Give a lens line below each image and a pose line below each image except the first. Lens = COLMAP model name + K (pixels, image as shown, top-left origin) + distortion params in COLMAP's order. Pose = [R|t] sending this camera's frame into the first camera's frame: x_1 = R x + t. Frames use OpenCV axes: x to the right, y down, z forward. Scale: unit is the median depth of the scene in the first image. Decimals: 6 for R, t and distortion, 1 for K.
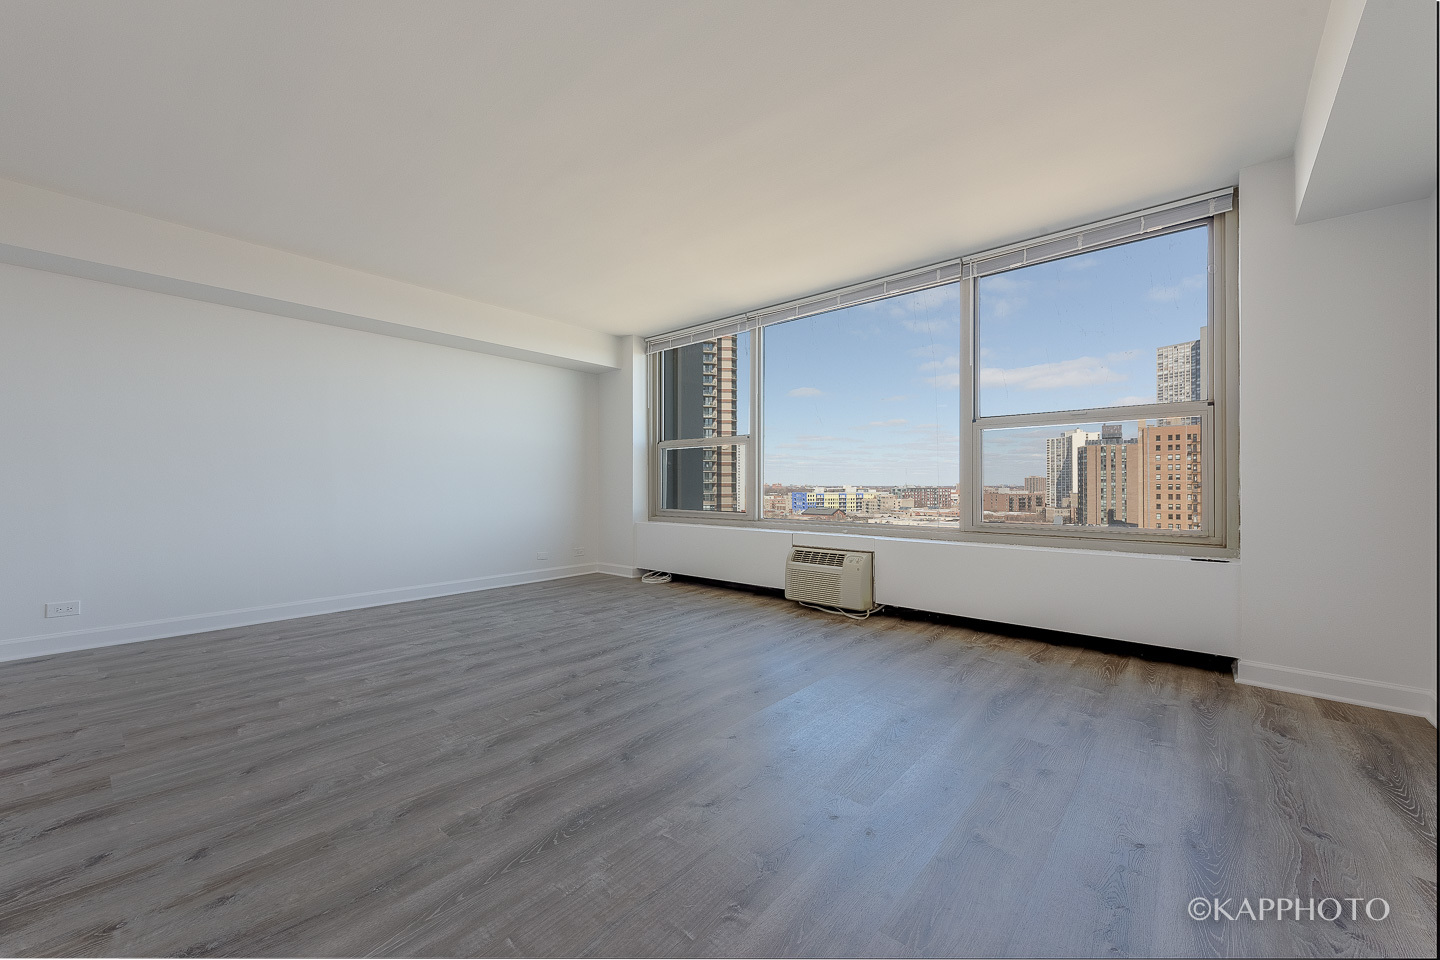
lens RADIAL K [[575.5, 0, 704.3], [0, 575.5, 486.0], [0, 0, 1]] dist [0.004335, -0.001954]
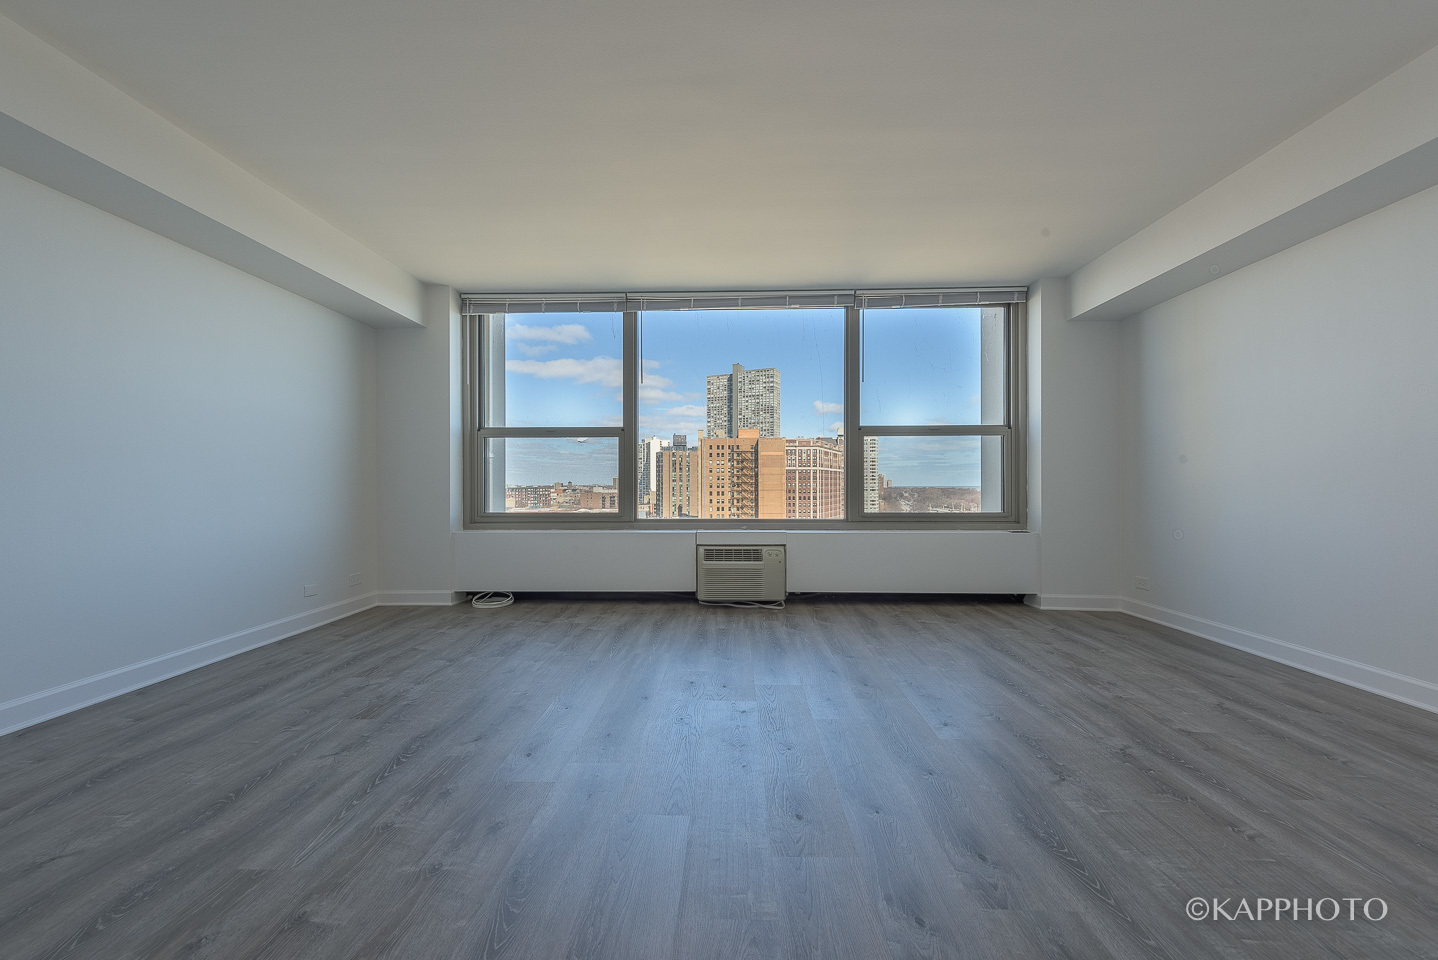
lens RADIAL K [[574.7, 0, 721.2], [0, 574.7, 503.7], [0, 0, 1]] dist [0.004335, -0.001954]
pose [[0.761962, -0.024022, 0.647176, -0.322009], [0.003786, 0.999460, 0.032641, 0.001065], [-0.647611, -0.022421, 0.761642, 0.167947]]
